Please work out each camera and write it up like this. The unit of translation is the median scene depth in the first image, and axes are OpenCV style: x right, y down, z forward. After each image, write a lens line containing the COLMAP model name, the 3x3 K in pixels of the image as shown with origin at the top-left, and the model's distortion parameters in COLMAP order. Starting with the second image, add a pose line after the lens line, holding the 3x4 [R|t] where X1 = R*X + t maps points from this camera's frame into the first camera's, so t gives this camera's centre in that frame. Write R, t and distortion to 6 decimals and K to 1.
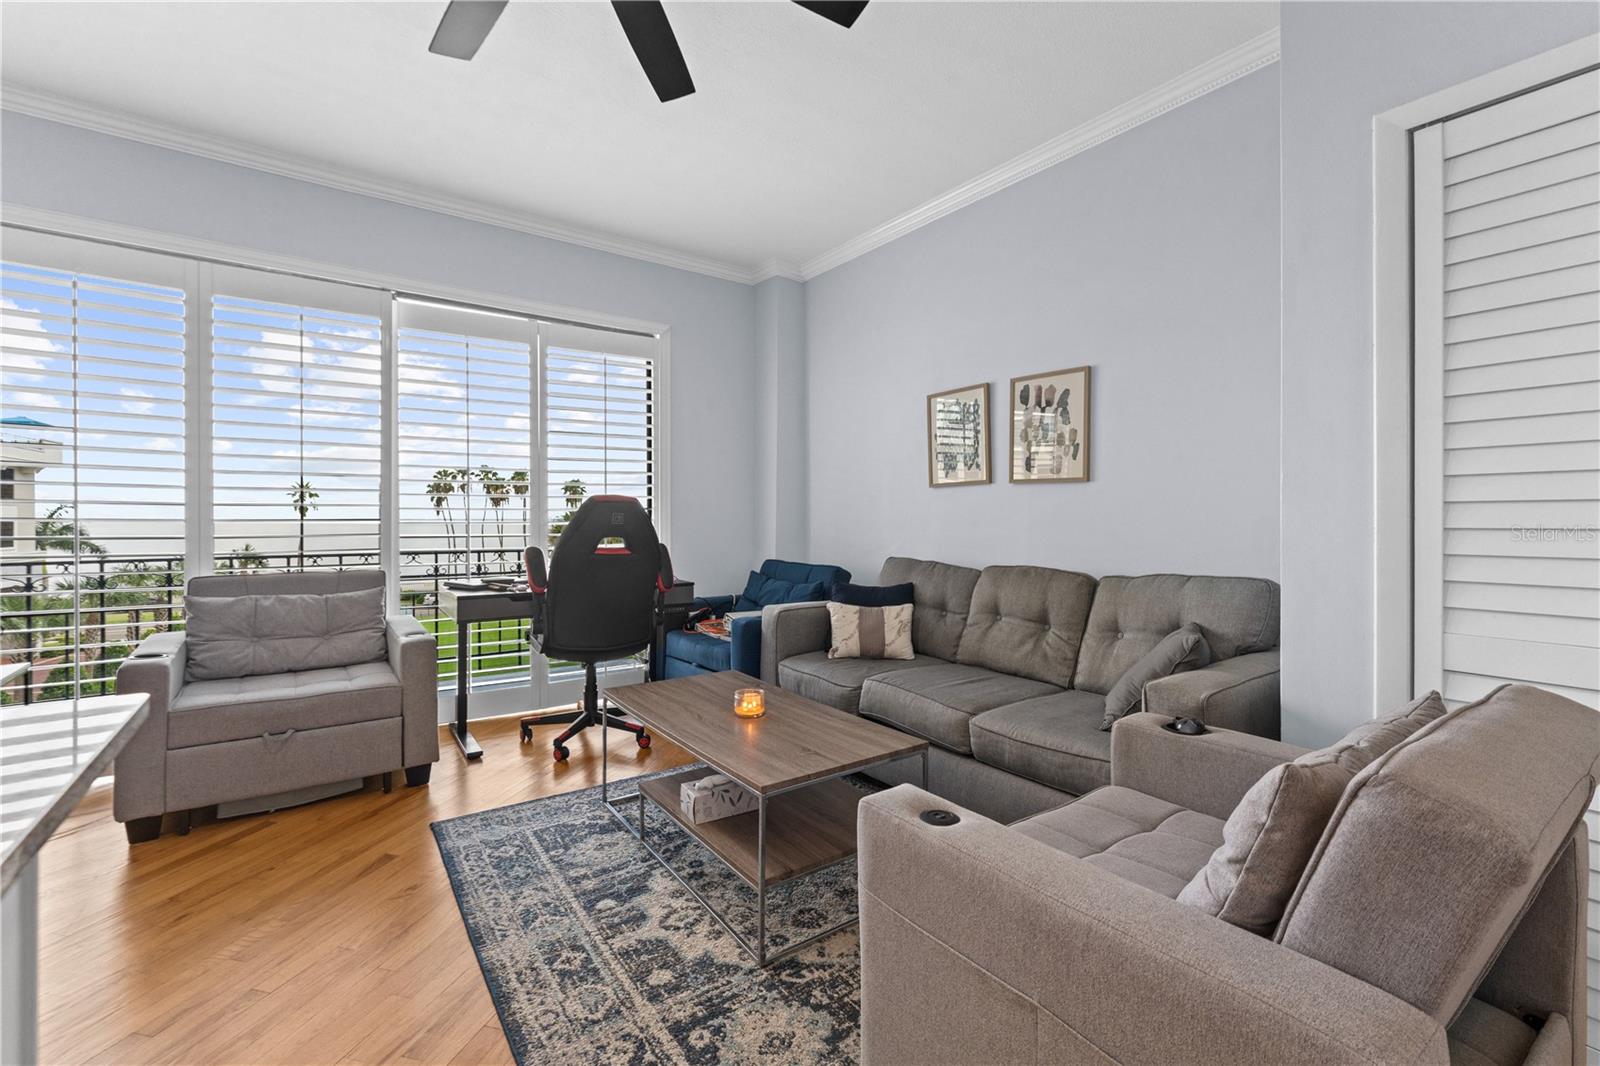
lens RADIAL K [[683.1, 0, 799.6], [0, 683.1, 518.8], [0, 0, 1]] dist [-0.001594, 0.000252]
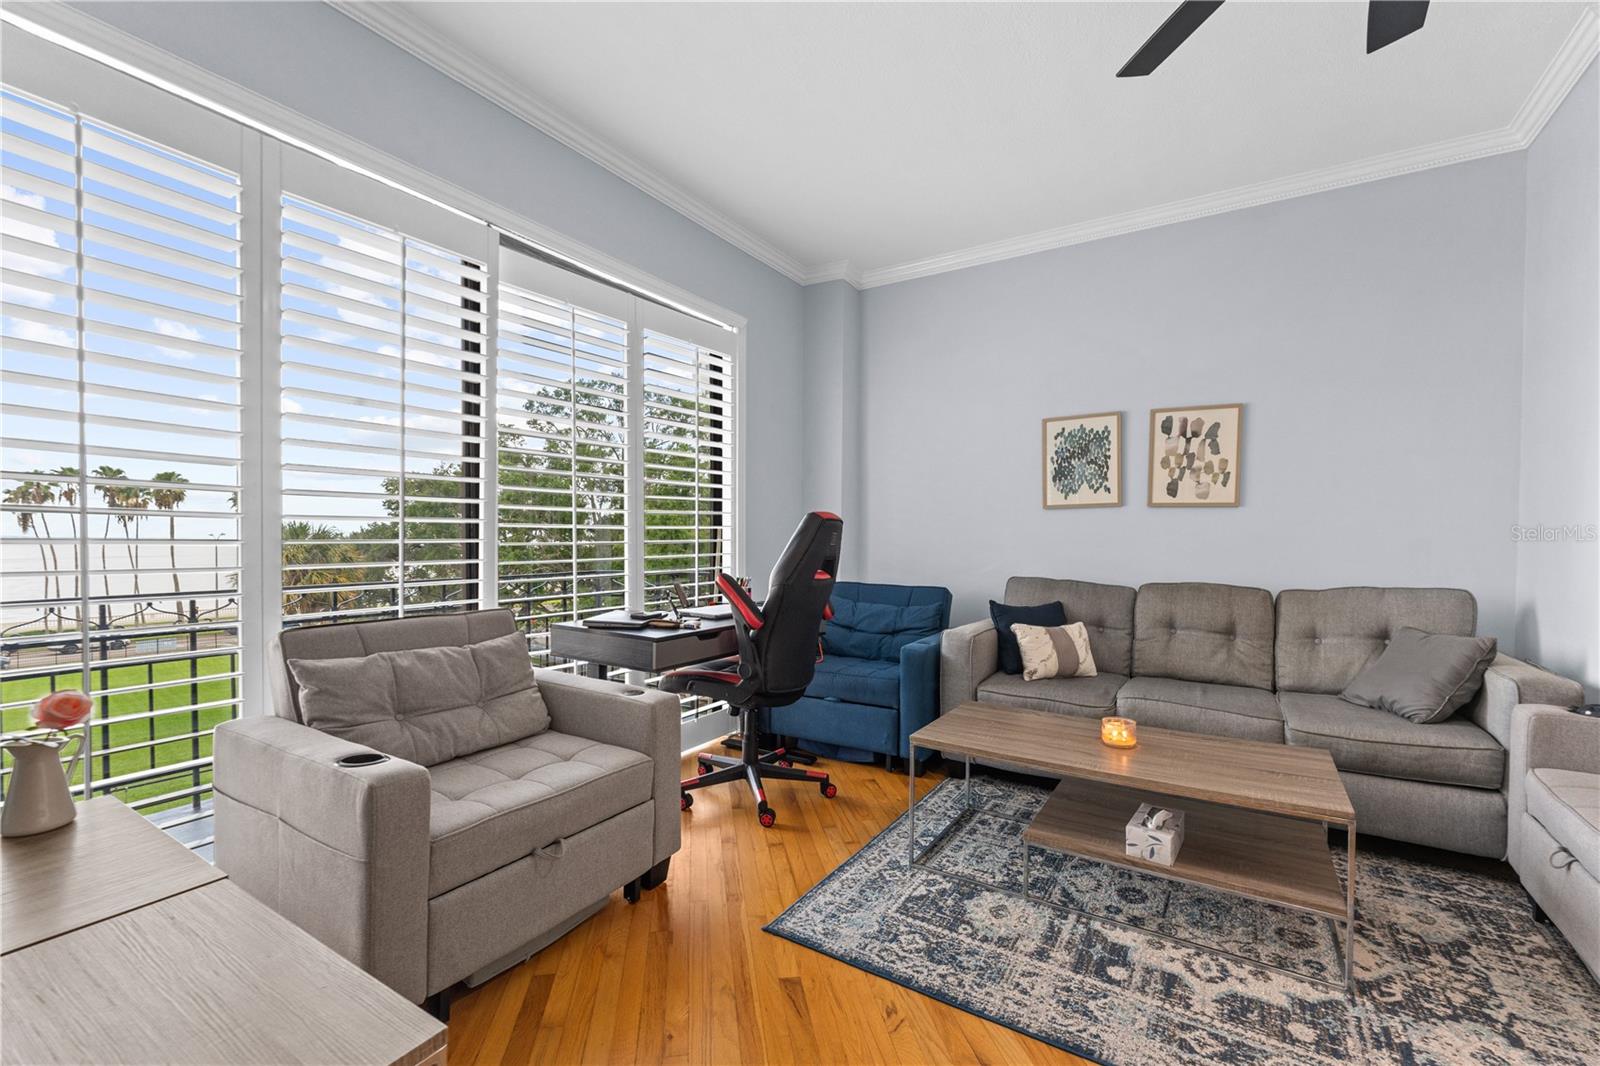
lens RADIAL K [[680.3, 0, 795.5], [0, 680.3, 550.6], [0, 0, 1]] dist [-0.001551, 0.000301]
pose [[0.928879, -0.005055, 0.370349, -0.689433], [-0.002087, 0.999820, 0.018883, -0.001385], [-0.370377, -0.018313, 0.928701, 0.235669]]
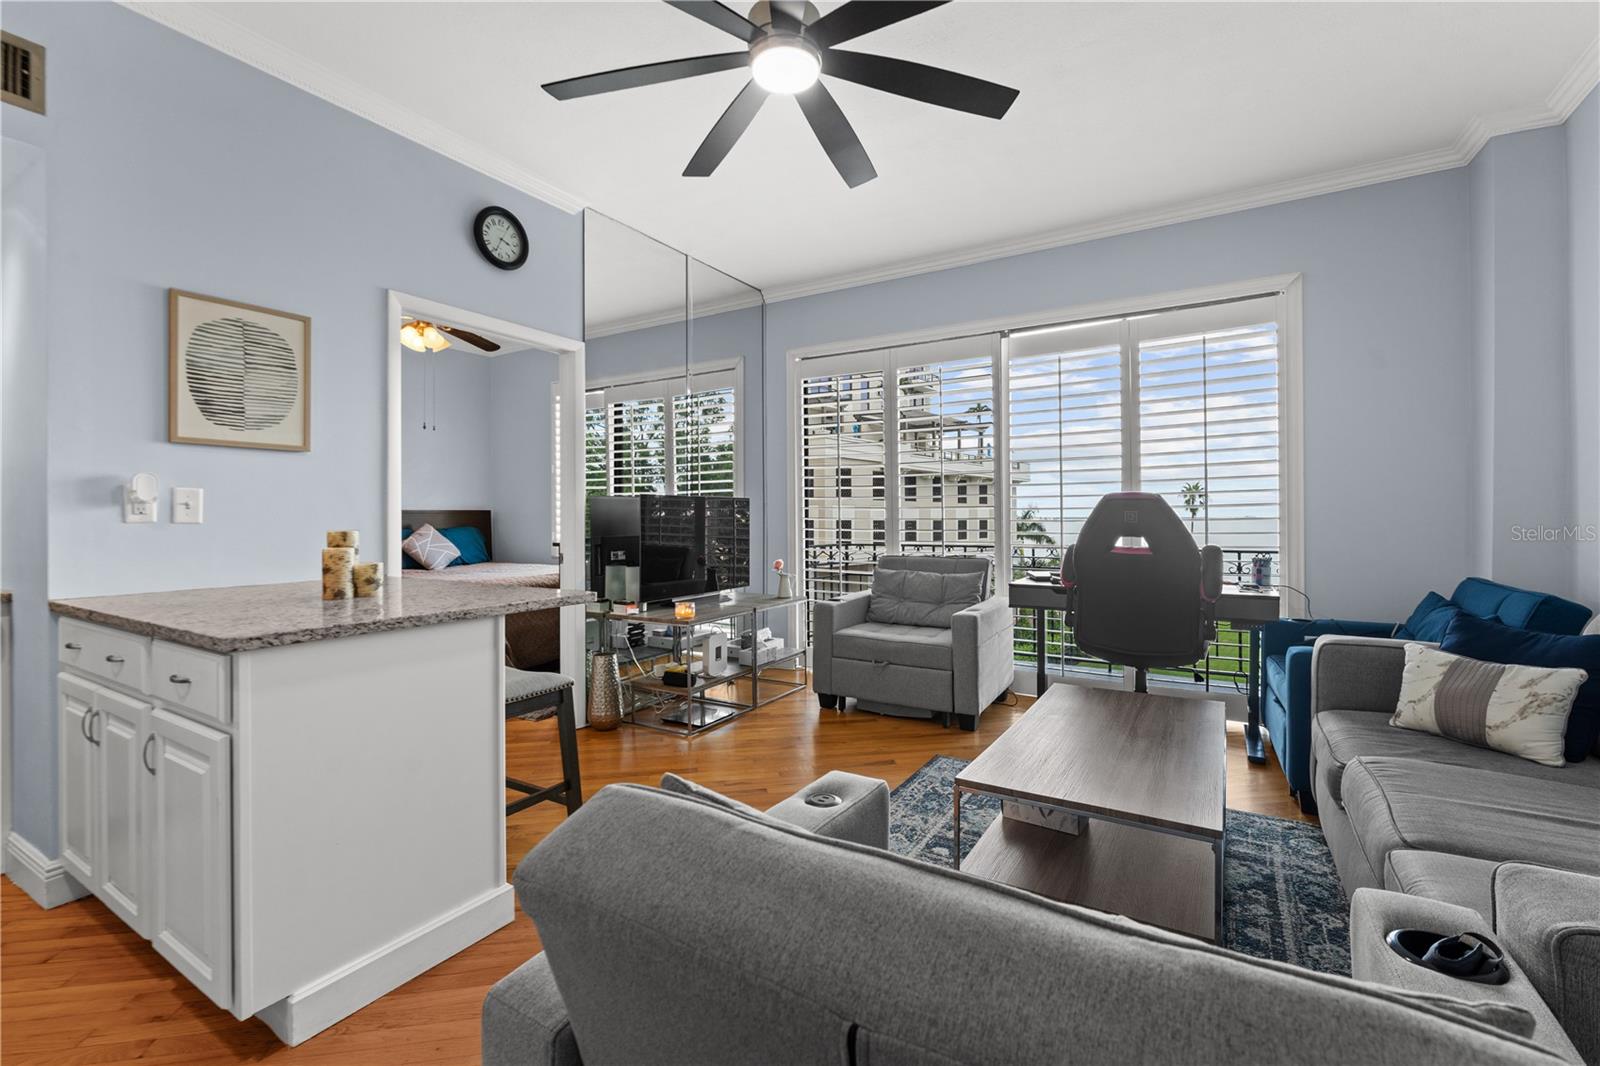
lens RADIAL K [[687.4, 0, 801.5], [0, 687.4, 518.0], [0, 0, 1]] dist [-0.000904, -0.000218]
pose [[0.389812, -0.001262, -0.920894, 0.480185], [0.003422, 0.999994, 0.000078, -0.000013], [0.920888, -0.003182, 0.389814, 0.227843]]
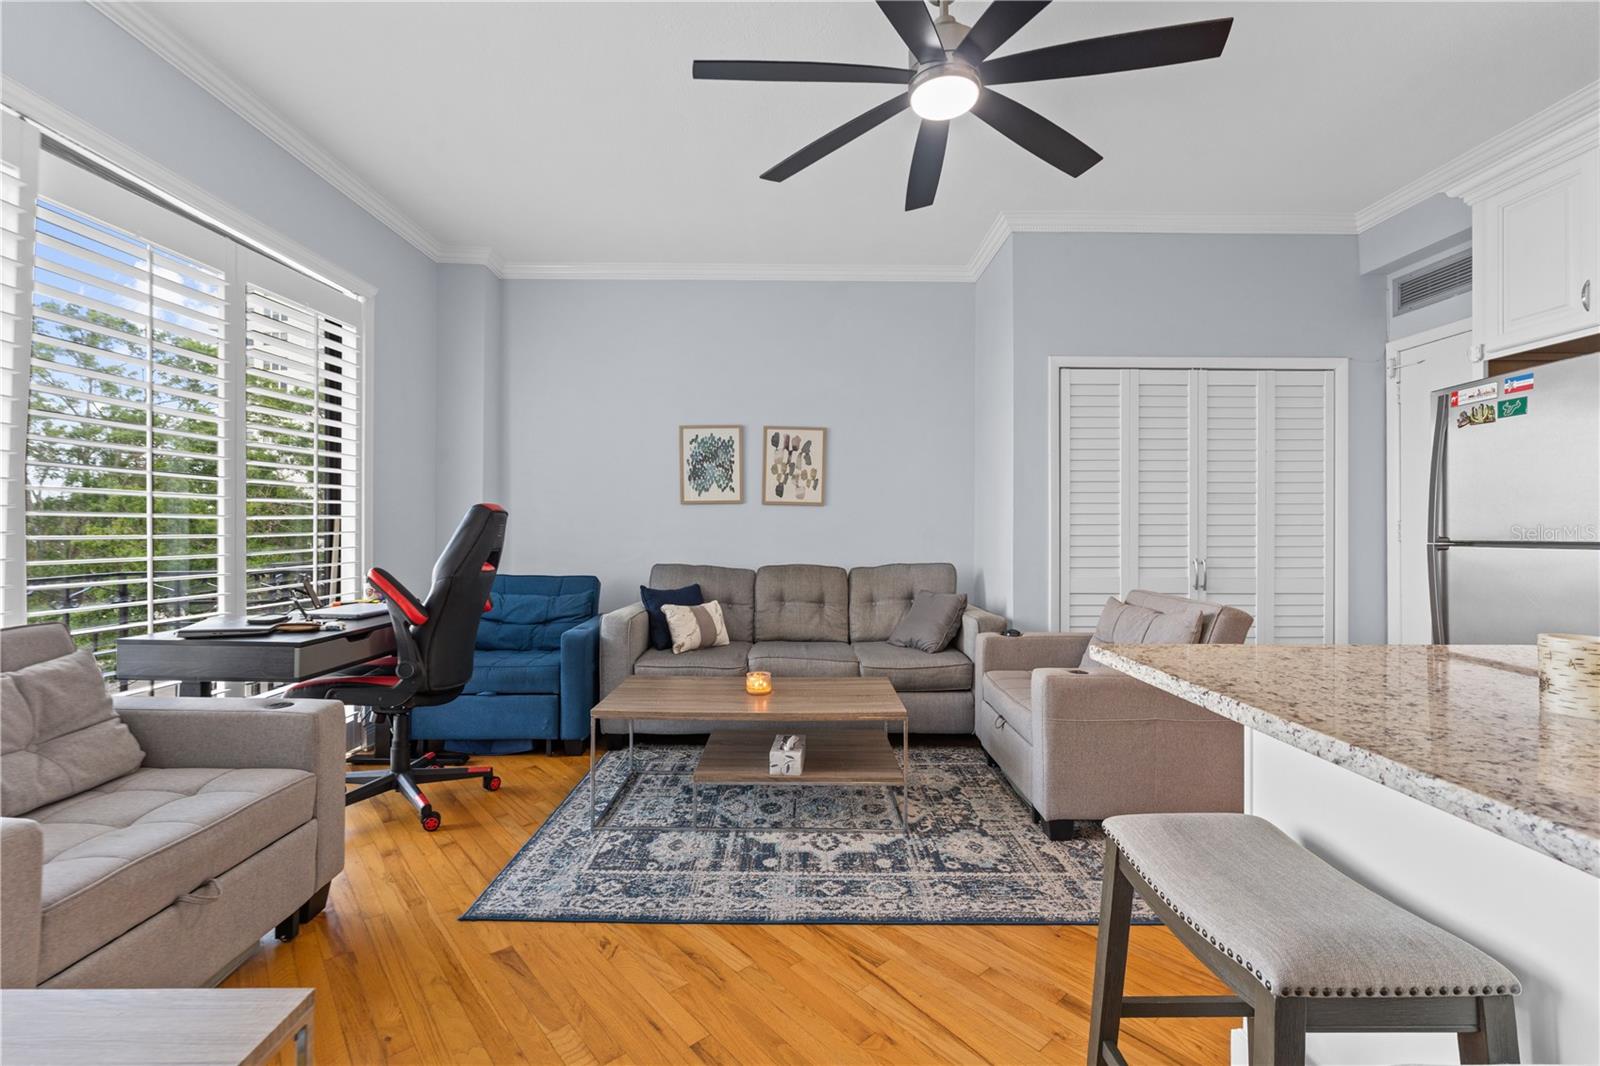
lens RADIAL K [[676.2, 0, 798.5], [0, 676.2, 529.2], [0, 0, 1]] dist [-0.001873, -0.000283]
pose [[0.579045, 0.001509, 0.815294, -0.825550], [-0.002079, 0.999998, -0.000375, -0.002492], [-0.815293, -0.001478, 0.579047, 0.202537]]
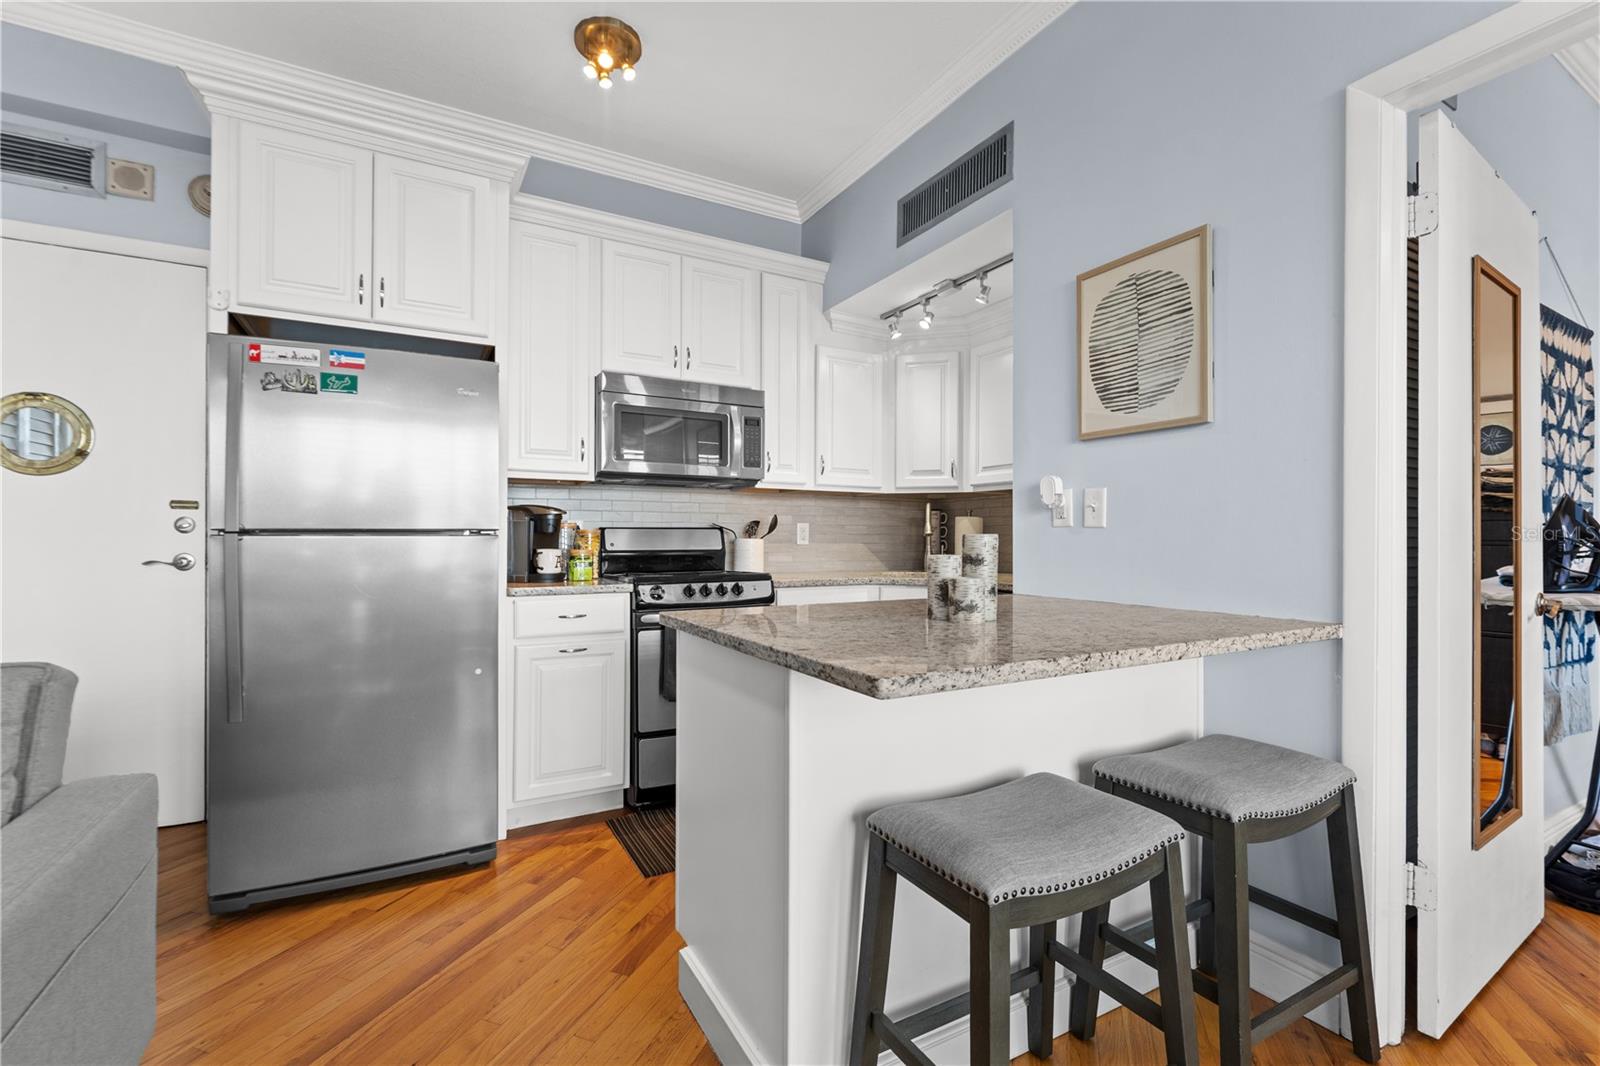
lens RADIAL K [[692.0, 0, 795.3], [0, 692.0, 535.6], [0, 0, 1]] dist [-0.001072, -0.000249]
pose [[-0.992588, -0.004217, 0.121457, -0.300295], [-0.004579, 0.999986, -0.002701, 0.015608], [-0.121444, -0.003237, -0.992593, 0.636560]]
